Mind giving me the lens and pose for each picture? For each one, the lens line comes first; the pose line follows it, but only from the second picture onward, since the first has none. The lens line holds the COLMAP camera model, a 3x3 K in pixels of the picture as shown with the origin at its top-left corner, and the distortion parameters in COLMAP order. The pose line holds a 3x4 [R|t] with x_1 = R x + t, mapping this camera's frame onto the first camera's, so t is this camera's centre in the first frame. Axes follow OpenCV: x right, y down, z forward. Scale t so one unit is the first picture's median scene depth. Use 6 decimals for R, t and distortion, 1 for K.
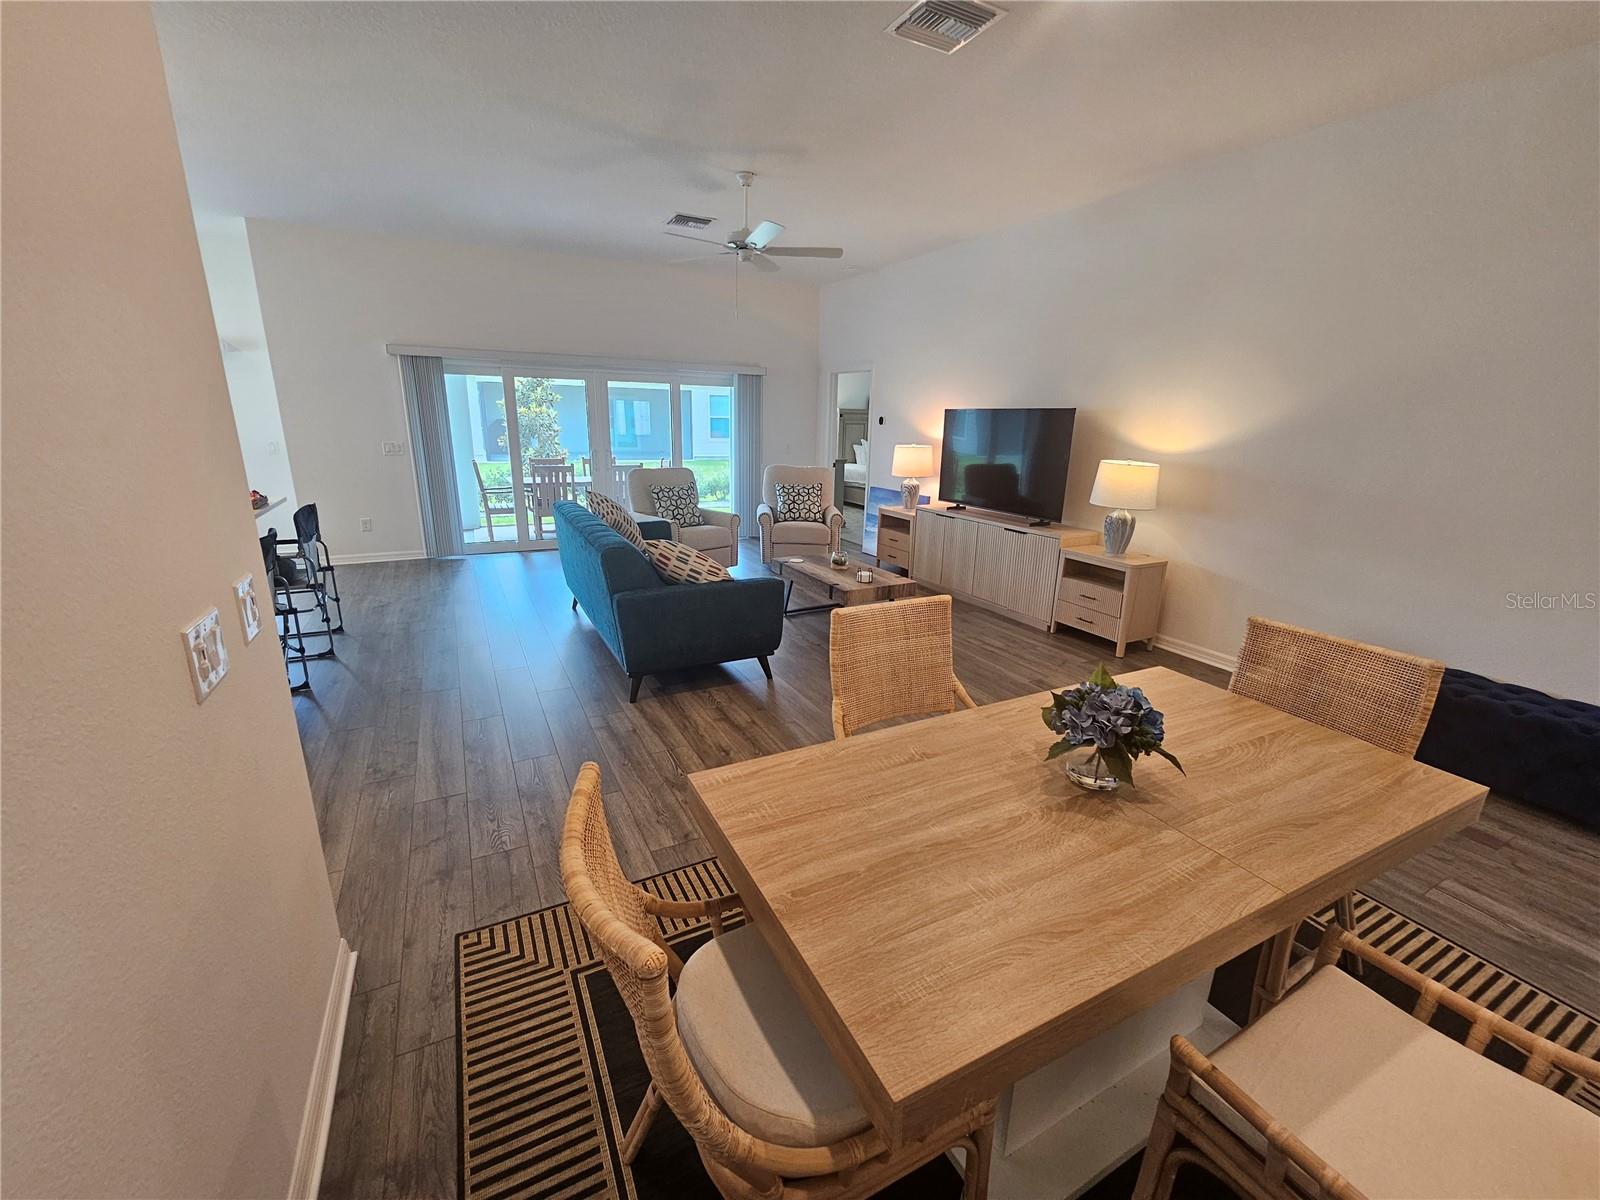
lens RADIAL K [[651.2, 0, 798.8], [0, 651.2, 606.7], [0, 0, 1]] dist [0.000379, 0.000024]
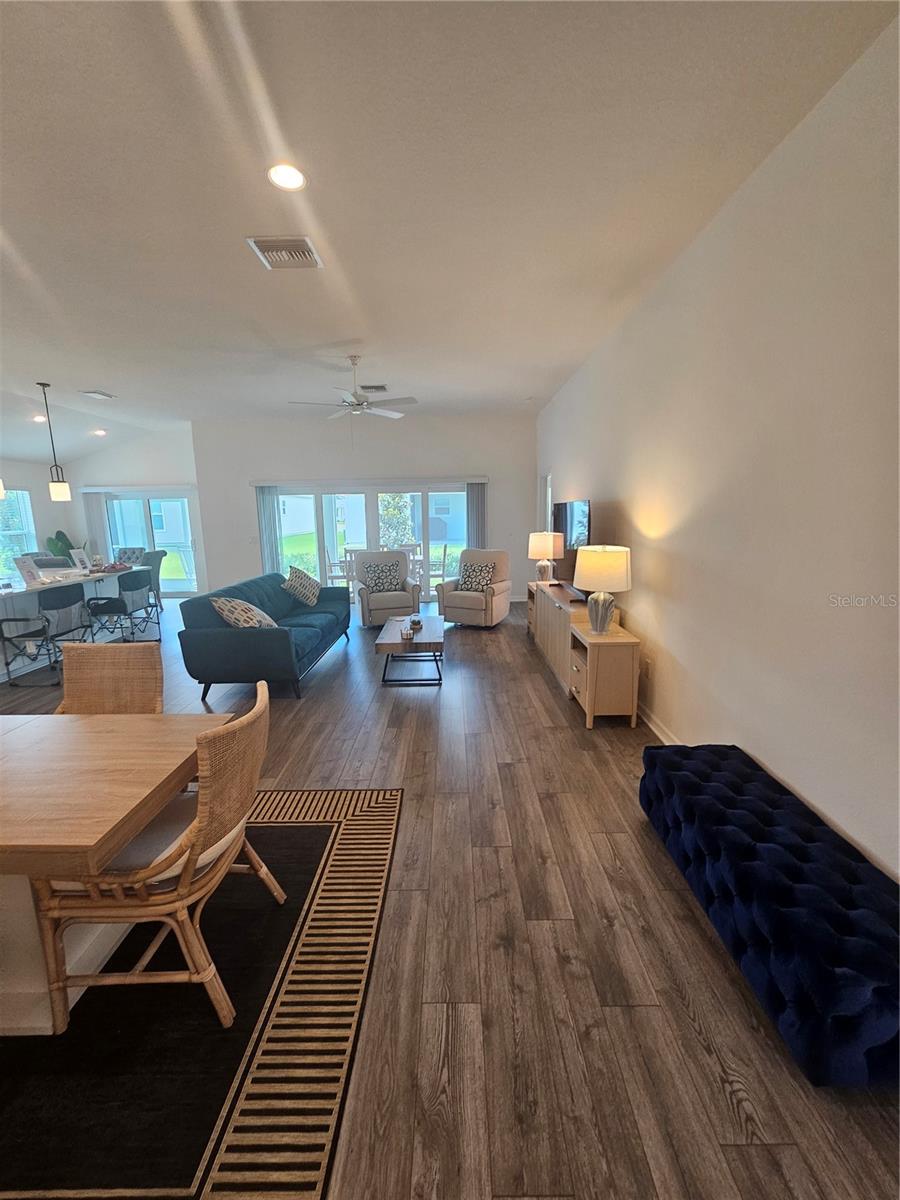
lens RADIAL K [[493.4, 0, 450.0], [0, 493.4, 600.0], [0, 0, 1]] dist [0.000732, 0.000398]
pose [[0.886180, 0.048381, -0.460808, 0.608497], [-0.097379, 0.991768, -0.083142, -0.038730], [0.452993, 0.118552, 0.883597, 0.149217]]
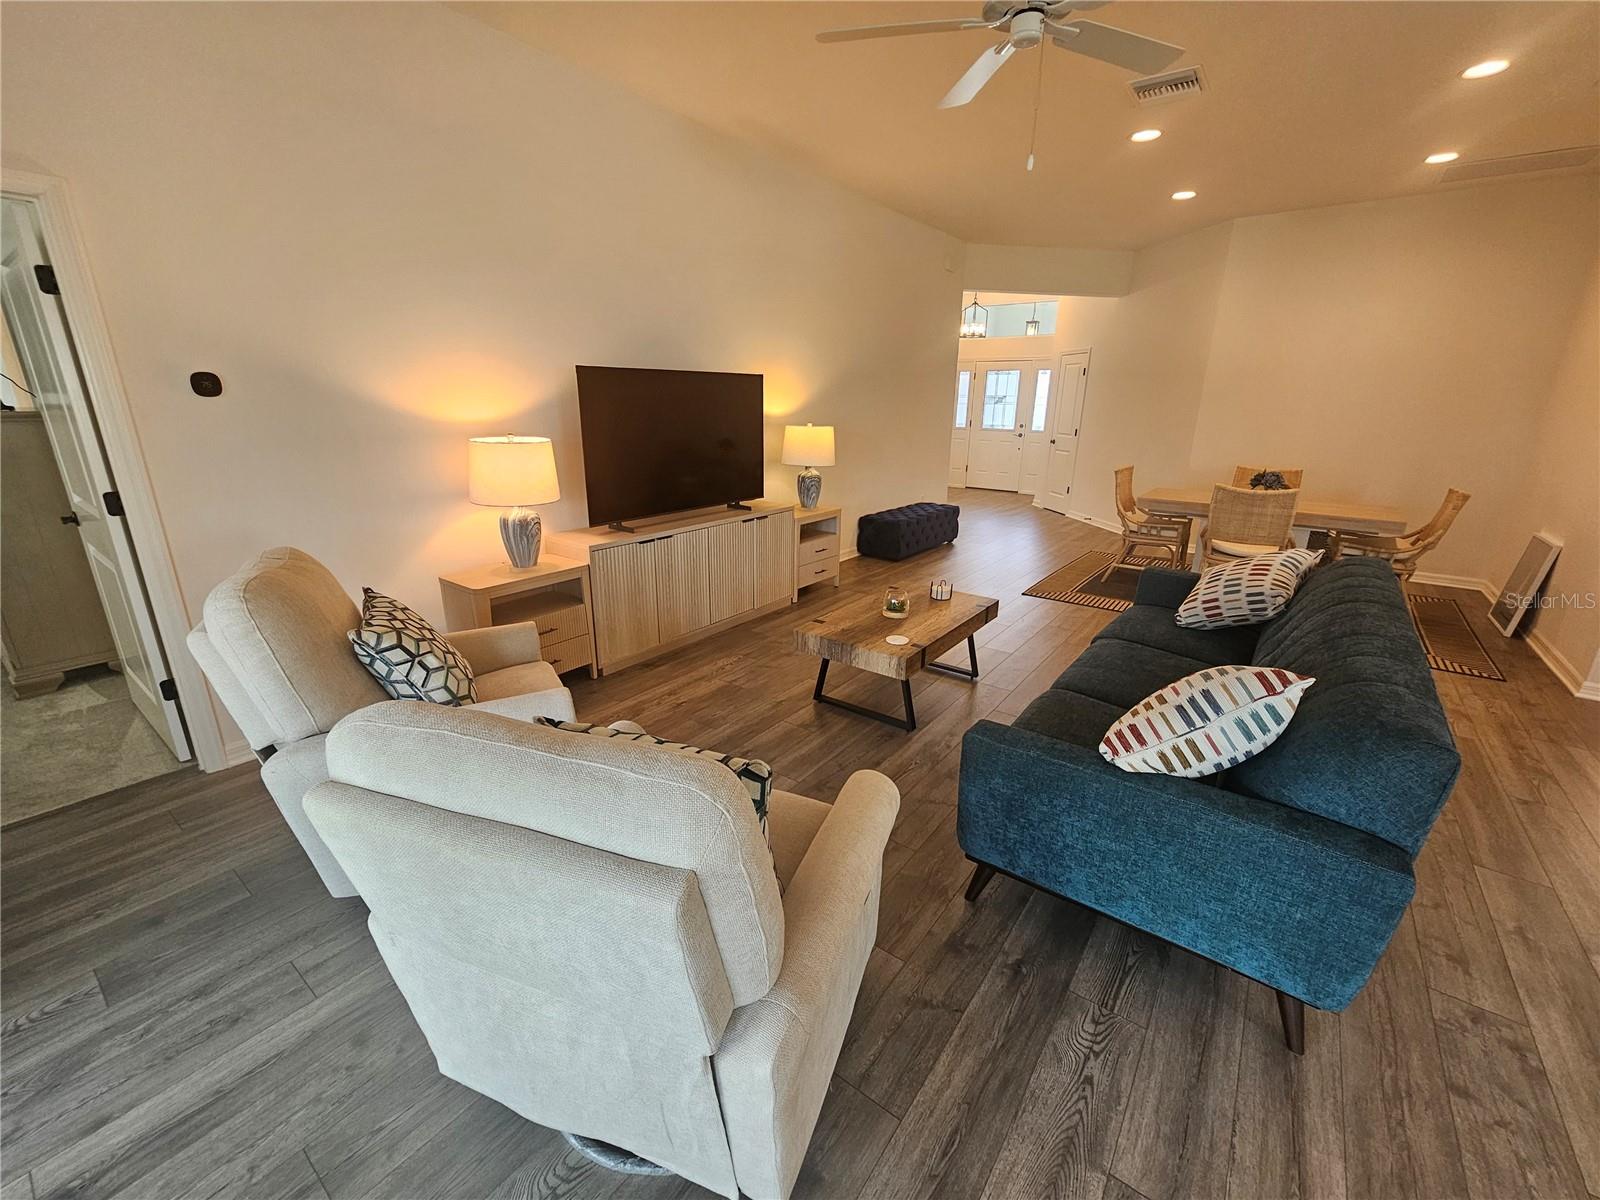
lens RADIAL K [[660.0, 0, 800.0], [0, 660.0, 600.0], [0, 0, 1]] dist [-0.001421, -0.000058]
pose [[-0.433536, -0.290234, 0.853118, -0.496944], [0.231638, 0.879010, 0.416756, -0.398915], [-0.870856, 0.378293, -0.313854, 1.360910]]
